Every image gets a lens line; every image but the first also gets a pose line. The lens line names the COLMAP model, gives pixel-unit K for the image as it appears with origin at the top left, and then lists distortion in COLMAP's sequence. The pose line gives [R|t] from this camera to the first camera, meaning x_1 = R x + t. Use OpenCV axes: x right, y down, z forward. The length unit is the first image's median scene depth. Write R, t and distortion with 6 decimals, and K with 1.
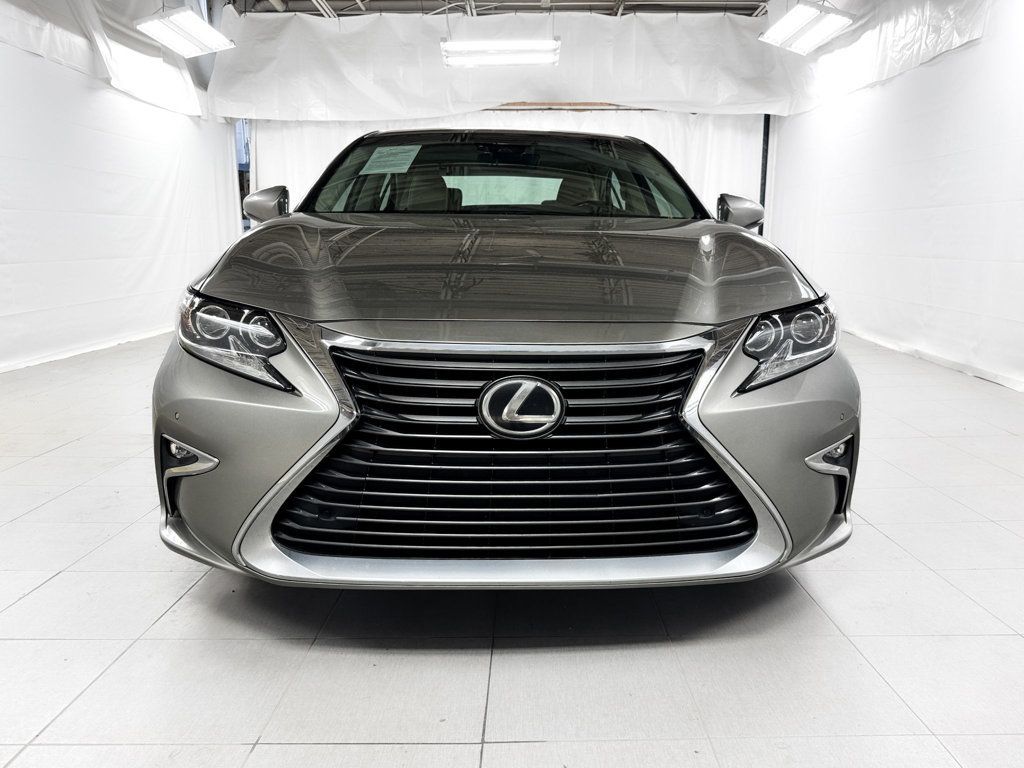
lens RADIAL K [[784.2, 0, 530.4], [0, 784.2, 413.8], [0, 0, 1]] dist [0.021019, -0.007238]
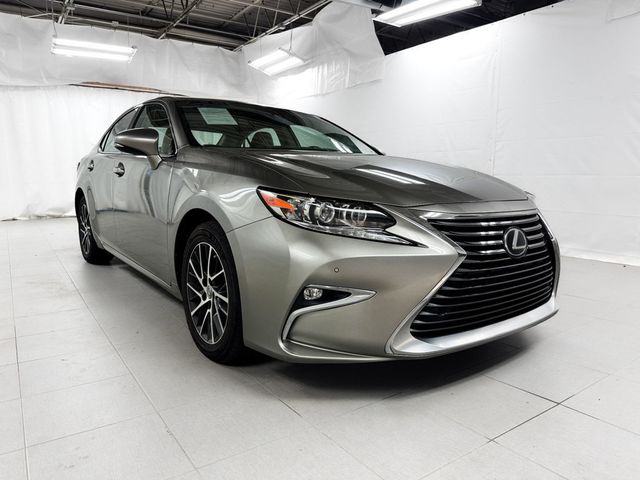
lens RADIAL K [[460.9, 0, 317.7], [0, 460.9, 236.7], [0, 0, 1]] dist [0.011544, -0.009202]
pose [[0.834345, -0.073405, 0.546334, -0.193588], [0.117290, 0.992039, -0.045834, -0.004877], [-0.538620, 0.102321, 0.836313, 0.046531]]
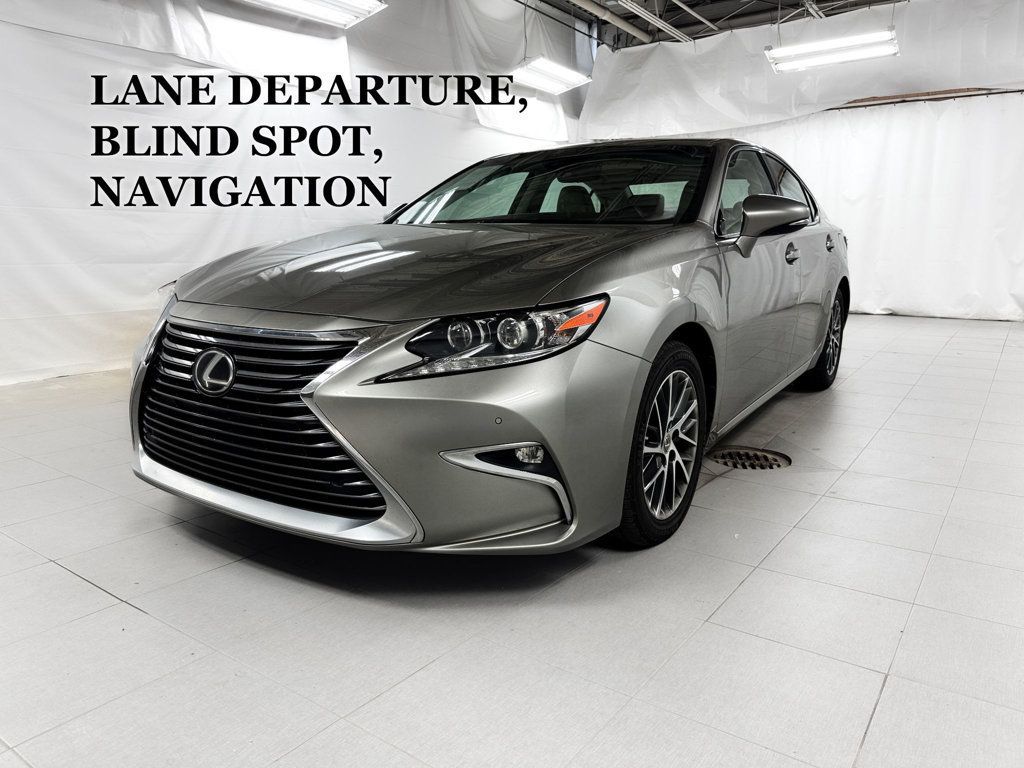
lens RADIAL K [[737.5, 0, 508.3], [0, 737.5, 378.7], [0, 0, 1]] dist [0.011544, -0.009202]
pose [[0.819698, 0.103834, -0.563306, 0.191741], [-0.122318, 0.992479, 0.004951, -0.011159], [0.559584, 0.064844, 0.826233, 0.043107]]
